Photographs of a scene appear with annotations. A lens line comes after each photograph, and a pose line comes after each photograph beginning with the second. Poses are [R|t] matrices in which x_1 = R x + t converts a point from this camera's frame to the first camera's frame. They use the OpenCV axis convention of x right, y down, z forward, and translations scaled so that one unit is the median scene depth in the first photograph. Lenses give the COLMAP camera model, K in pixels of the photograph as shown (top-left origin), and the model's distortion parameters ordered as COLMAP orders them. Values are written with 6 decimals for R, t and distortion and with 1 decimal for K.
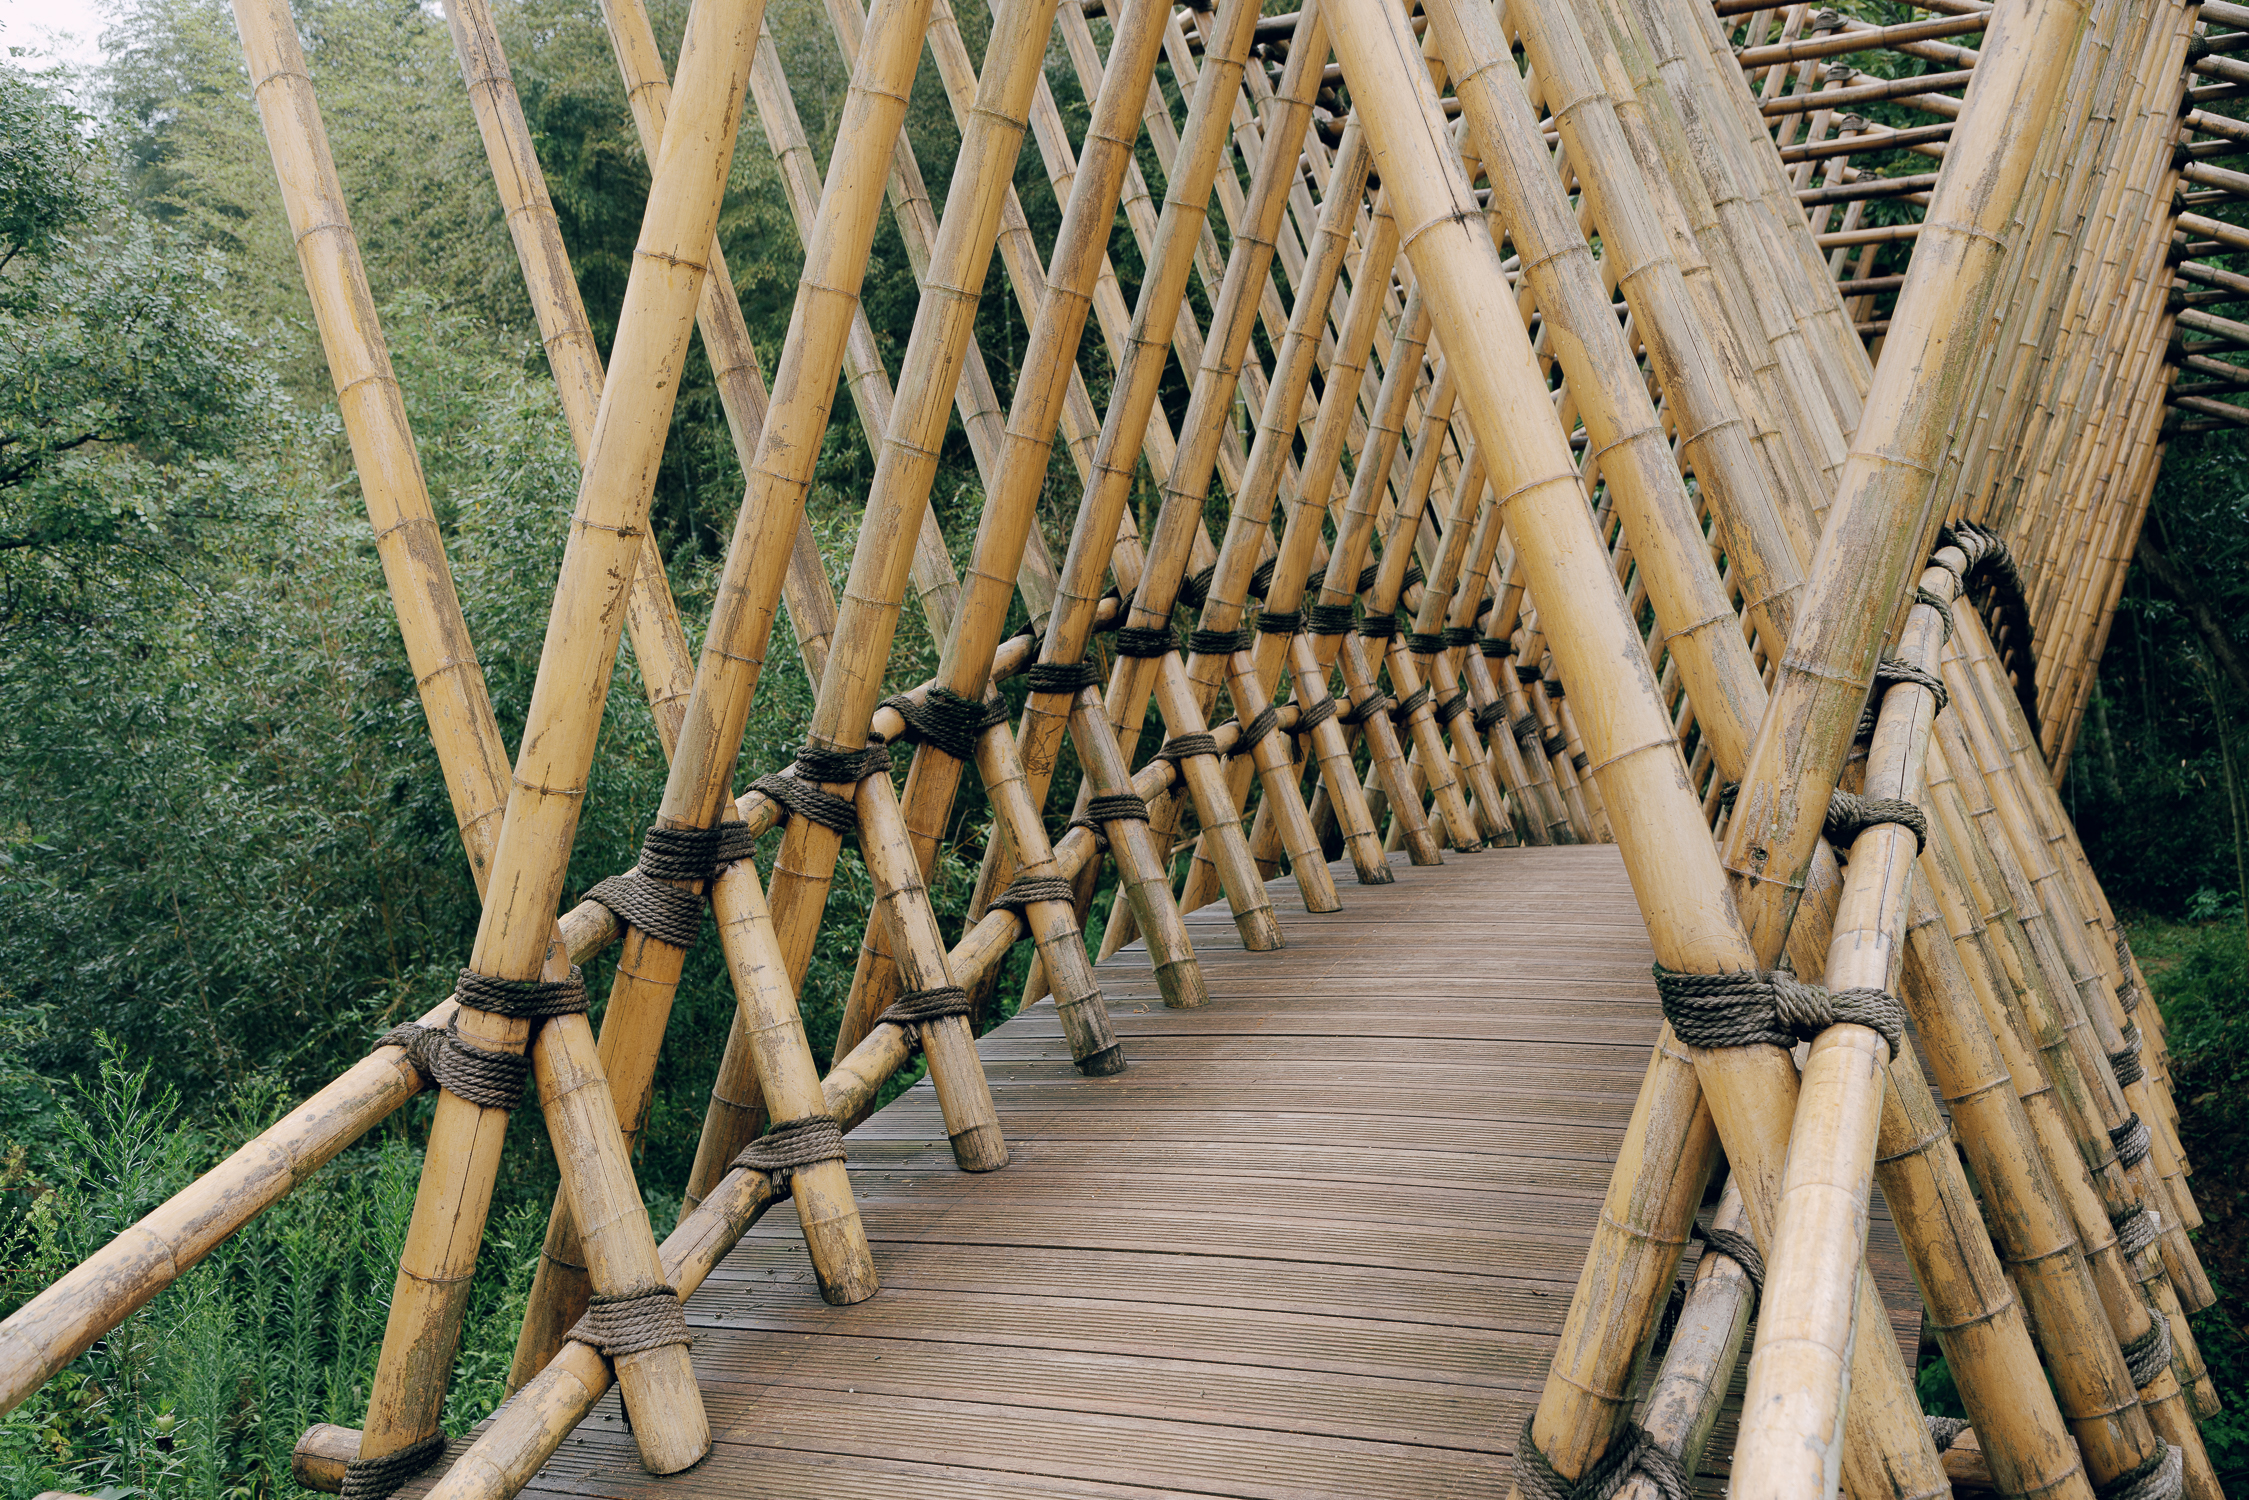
lens RADIAL K [[2230.0, 0, 1124.5], [0, 2230.0, 750.0], [0, 0, 1]] dist [-0.054911, 0.007487]
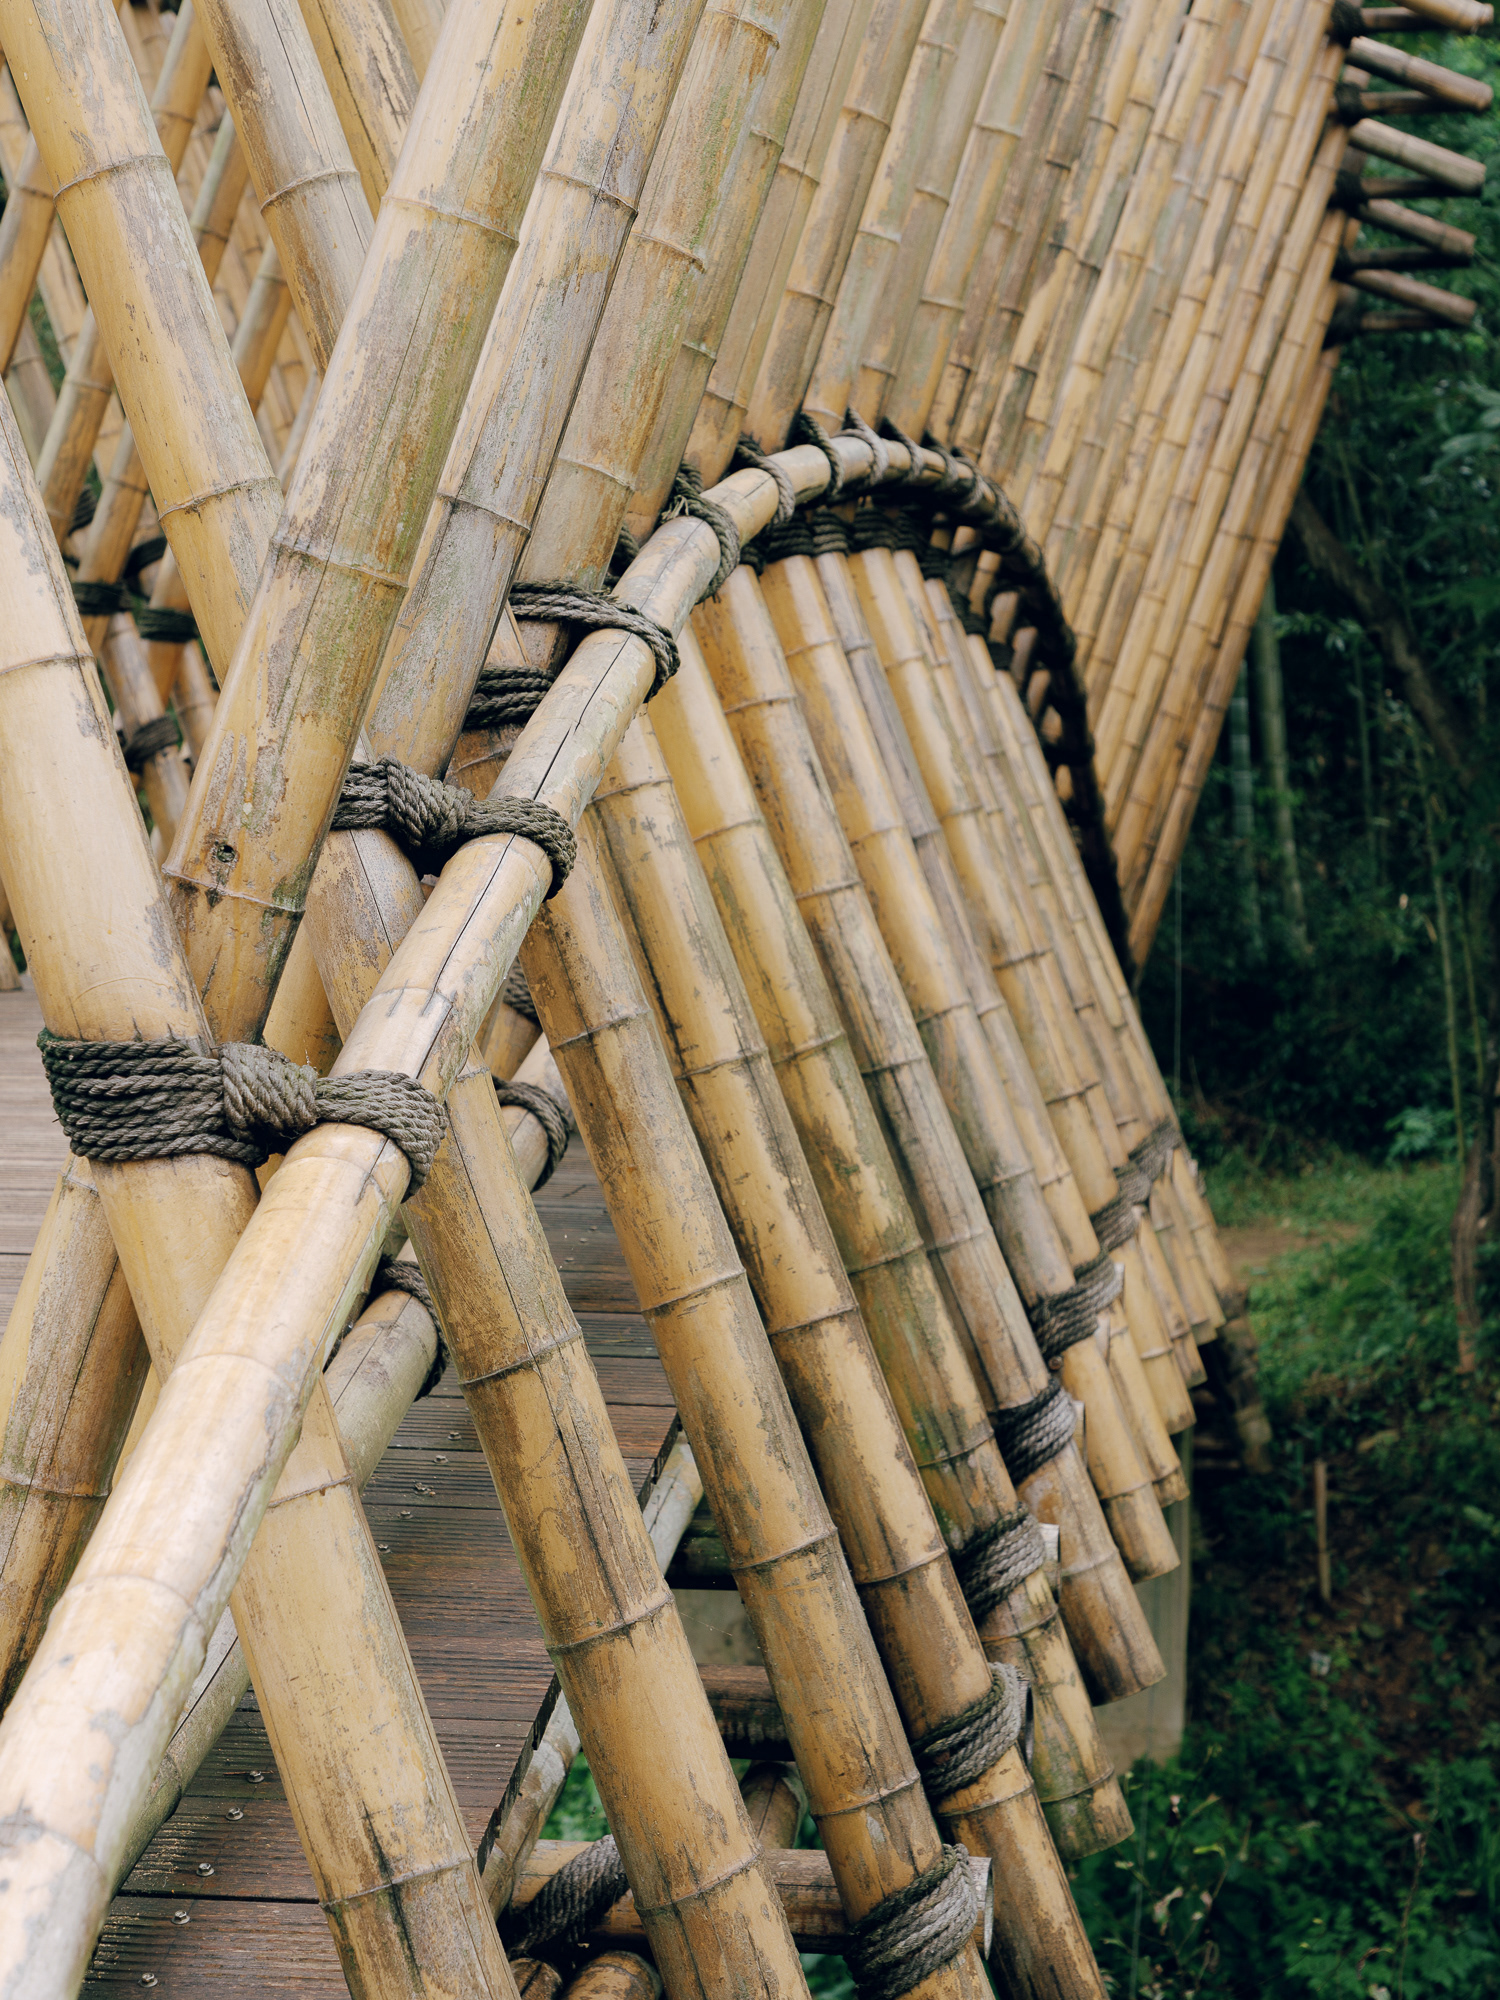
lens RADIAL K [[3978.9, 0, 750.0], [0, 3978.9, 1000.0], [0, 0, 1]] dist [-0.003608, 0.033449]
pose [[0.952041, 0.018044, 0.305437, 0.078490], [-0.032670, 0.998548, 0.042839, 0.030893], [-0.304220, -0.050763, 0.951248, -0.071987]]
